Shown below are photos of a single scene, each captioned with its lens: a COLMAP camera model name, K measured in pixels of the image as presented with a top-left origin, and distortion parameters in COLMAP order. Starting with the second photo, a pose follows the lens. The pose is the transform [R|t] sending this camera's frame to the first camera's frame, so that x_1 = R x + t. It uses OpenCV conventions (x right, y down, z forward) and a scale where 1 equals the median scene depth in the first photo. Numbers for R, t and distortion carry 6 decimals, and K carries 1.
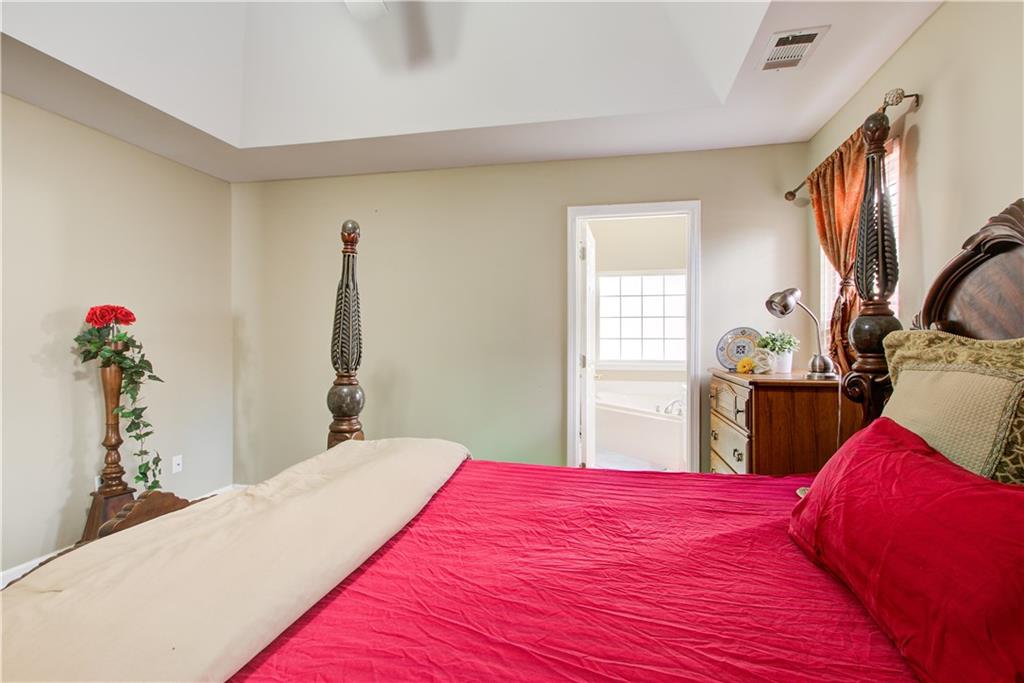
lens RADIAL K [[459.1, 0, 517.2], [0, 459.1, 354.6], [0, 0, 1]] dist [0.006665, -0.000485]
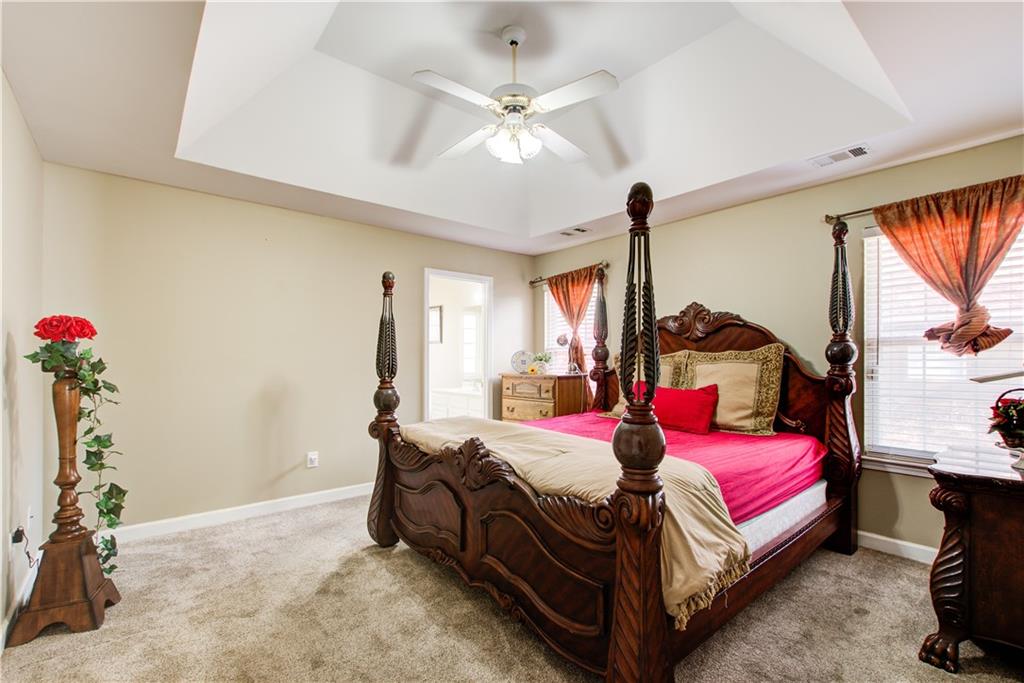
lens RADIAL K [[459.1, 0, 517.2], [0, 459.1, 354.6], [0, 0, 1]] dist [0.006665, -0.000485]
pose [[0.618224, 0.005978, 0.785979, -1.028935], [0.031191, 0.998997, -0.032132, 0.017275], [-0.785383, 0.044381, 0.617418, -0.151315]]
